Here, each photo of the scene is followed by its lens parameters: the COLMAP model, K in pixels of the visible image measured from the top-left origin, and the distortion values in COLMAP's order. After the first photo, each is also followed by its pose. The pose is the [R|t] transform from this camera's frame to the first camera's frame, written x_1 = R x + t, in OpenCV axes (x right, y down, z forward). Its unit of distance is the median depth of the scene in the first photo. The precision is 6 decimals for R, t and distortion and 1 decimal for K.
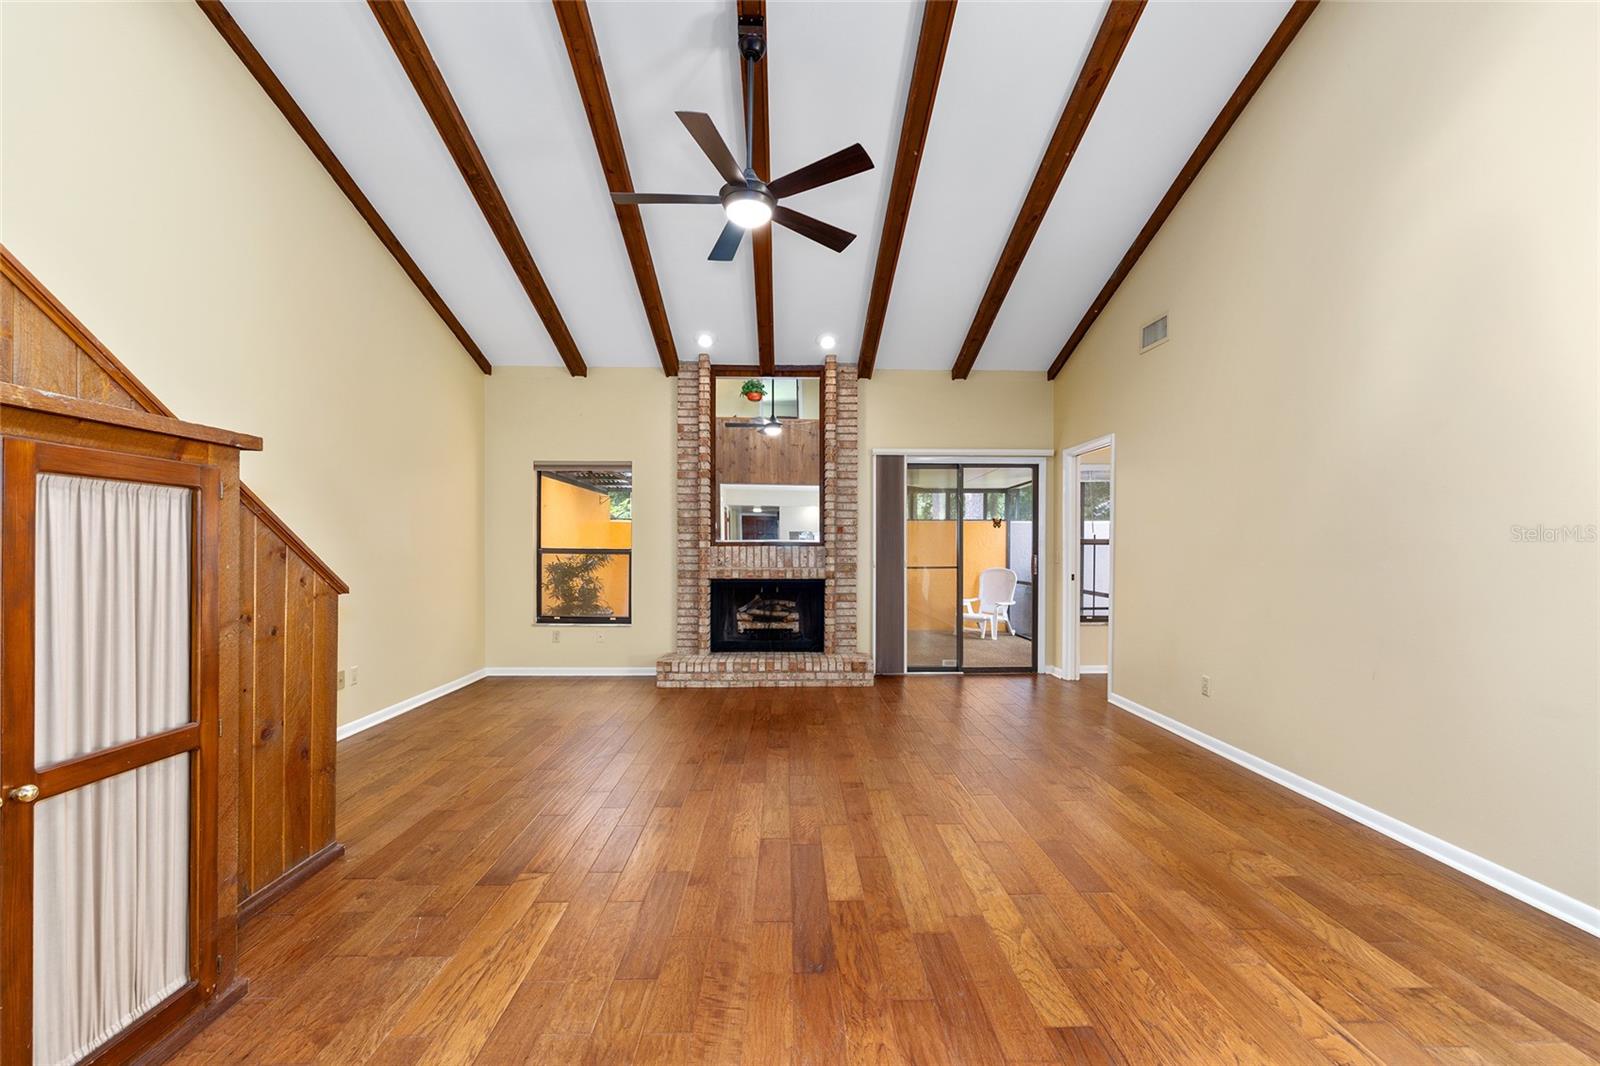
lens RADIAL K [[648.2, 0, 802.8], [0, 648.2, 552.7], [0, 0, 1]] dist [-0.000011, 0.000138]
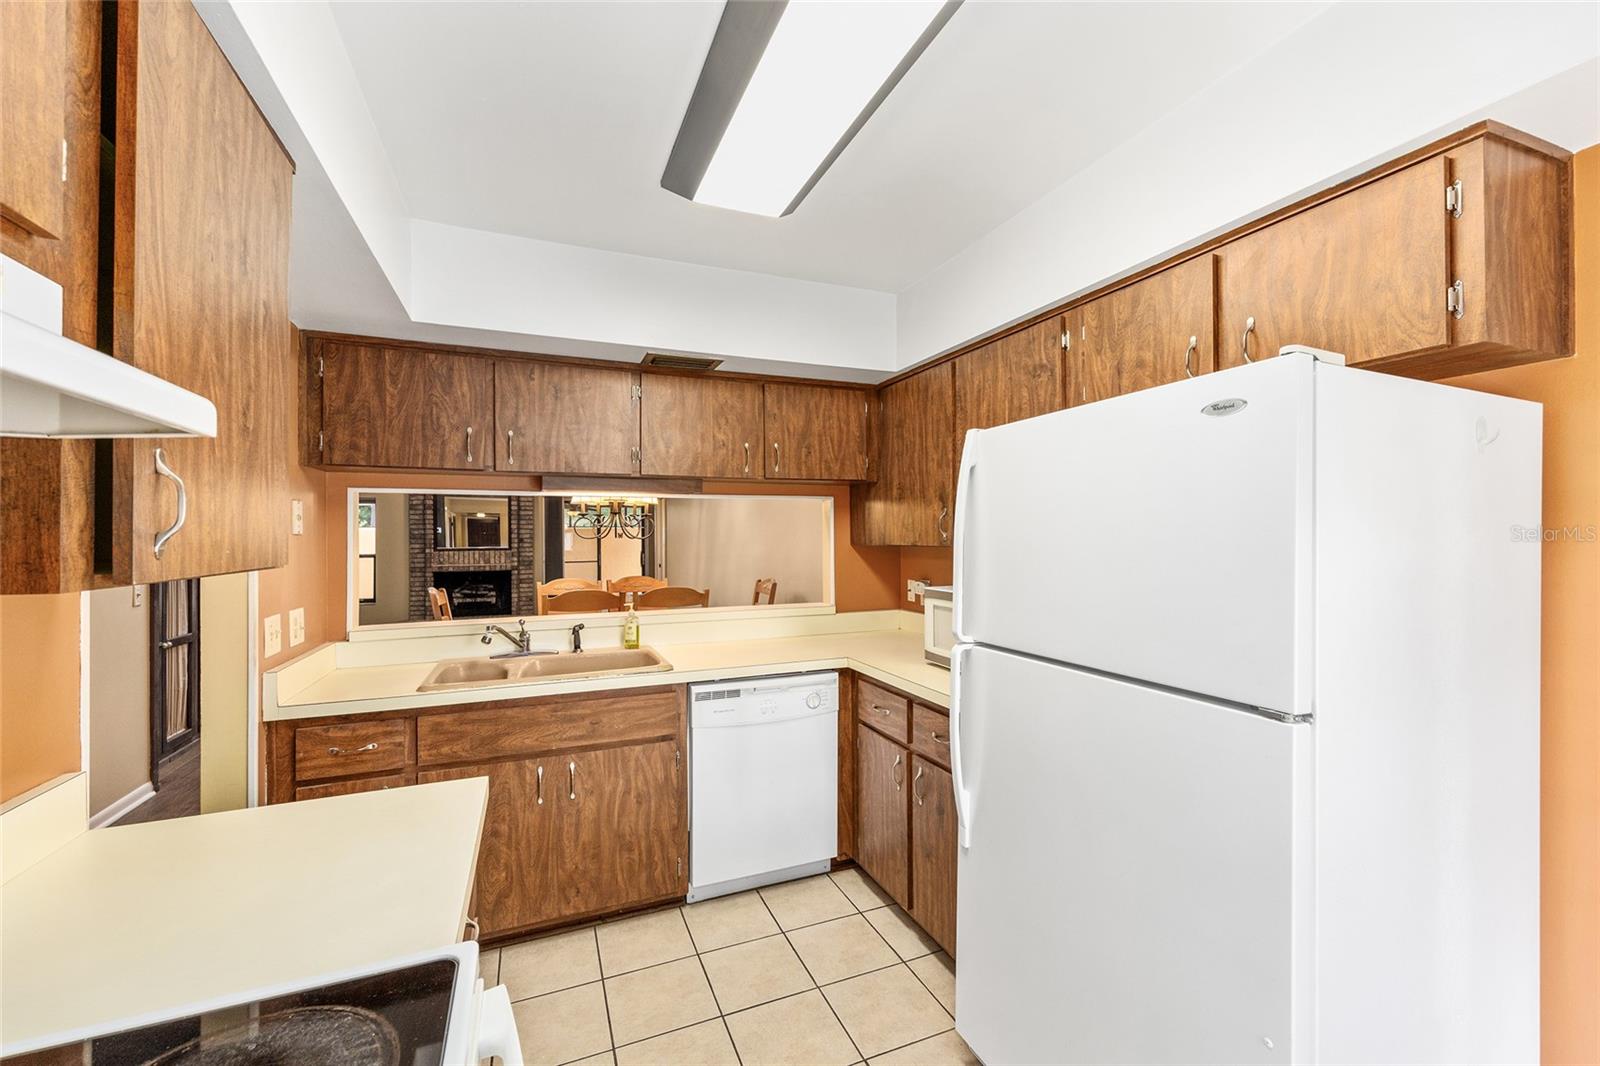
lens RADIAL K [[644.9, 0, 800.4], [0, 644.9, 537.8], [0, 0, 1]] dist [0.001753, 0.000342]
pose [[0.932825, -0.008960, 0.360217, 0.130754], [0.012625, 0.999890, -0.007824, -0.020642], [-0.360107, 0.011846, 0.932836, -0.823907]]
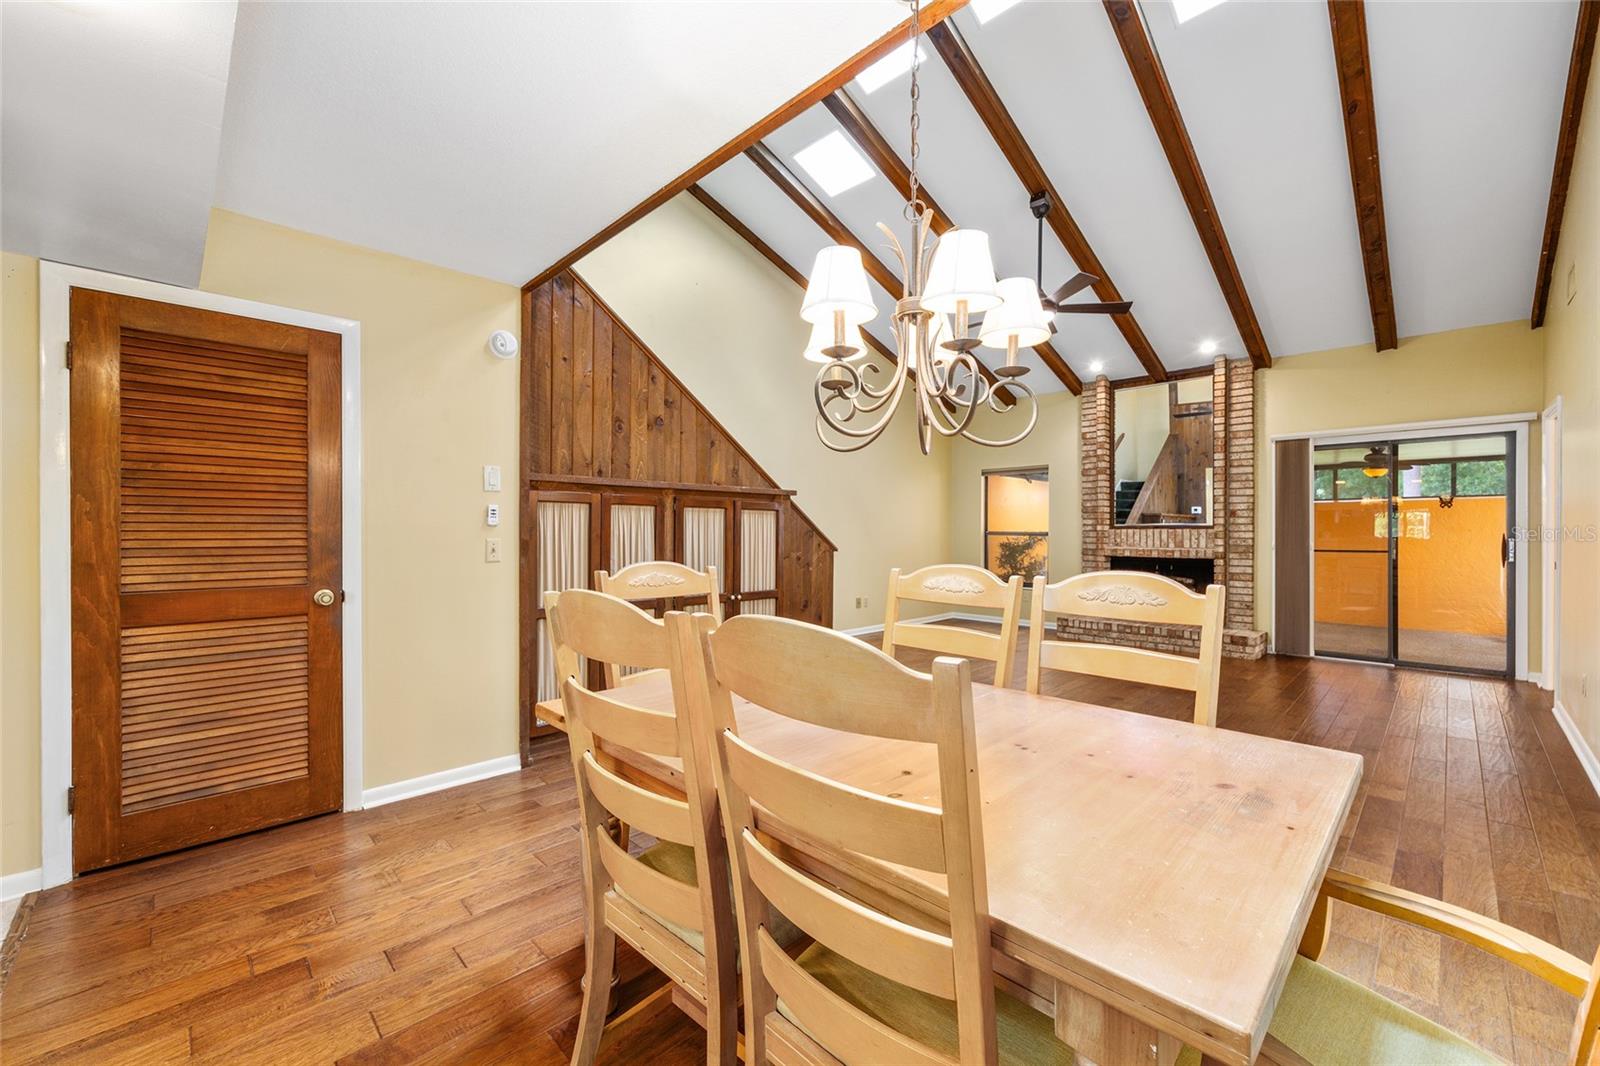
lens RADIAL K [[642.4, 0, 805.7], [0, 642.4, 530.8], [0, 0, 1]] dist [0.000329, 0.000032]
pose [[0.686414, -0.001475, -0.727209, 0.350018], [-0.004768, 0.999967, -0.006529, 0.003264], [0.727195, 0.007949, 0.686385, -0.250929]]
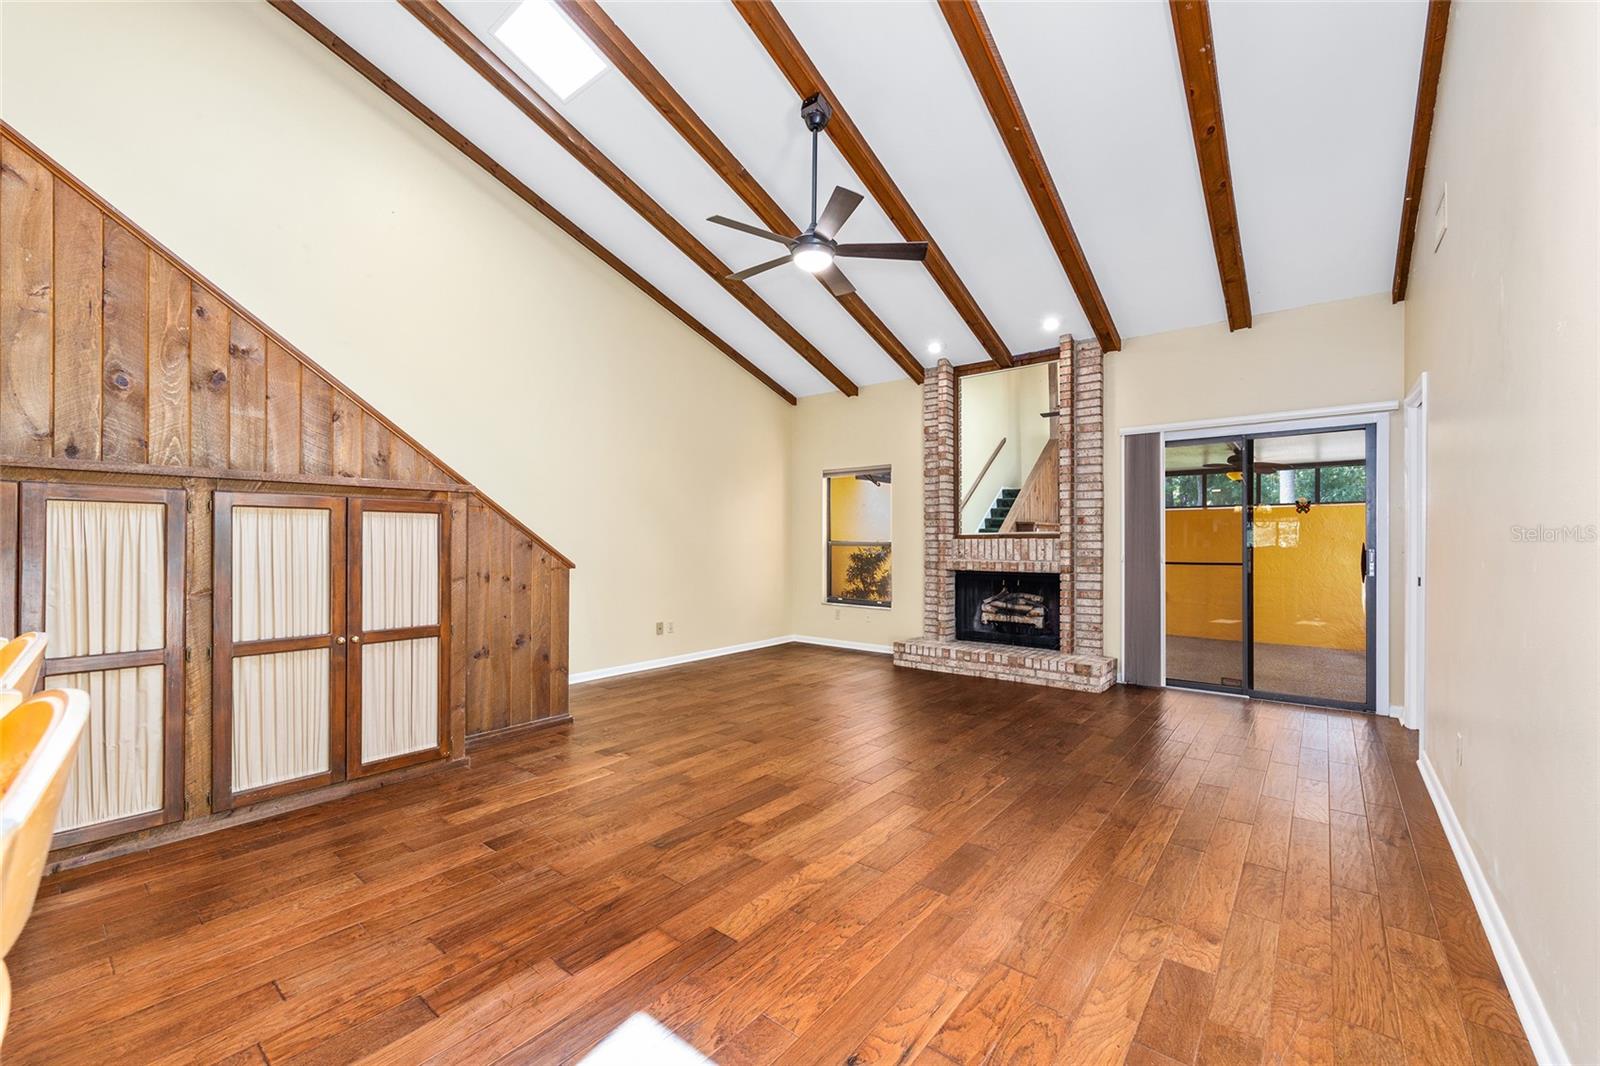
lens RADIAL K [[643.0, 0, 803.2], [0, 643.0, 541.2], [0, 0, 1]] dist [-0.000754, 0.000128]
pose [[0.759715, -0.001904, -0.650254, 0.356884], [-0.002149, 0.999983, -0.005439, -0.000021], [0.650253, 0.005529, 0.759698, 0.047701]]
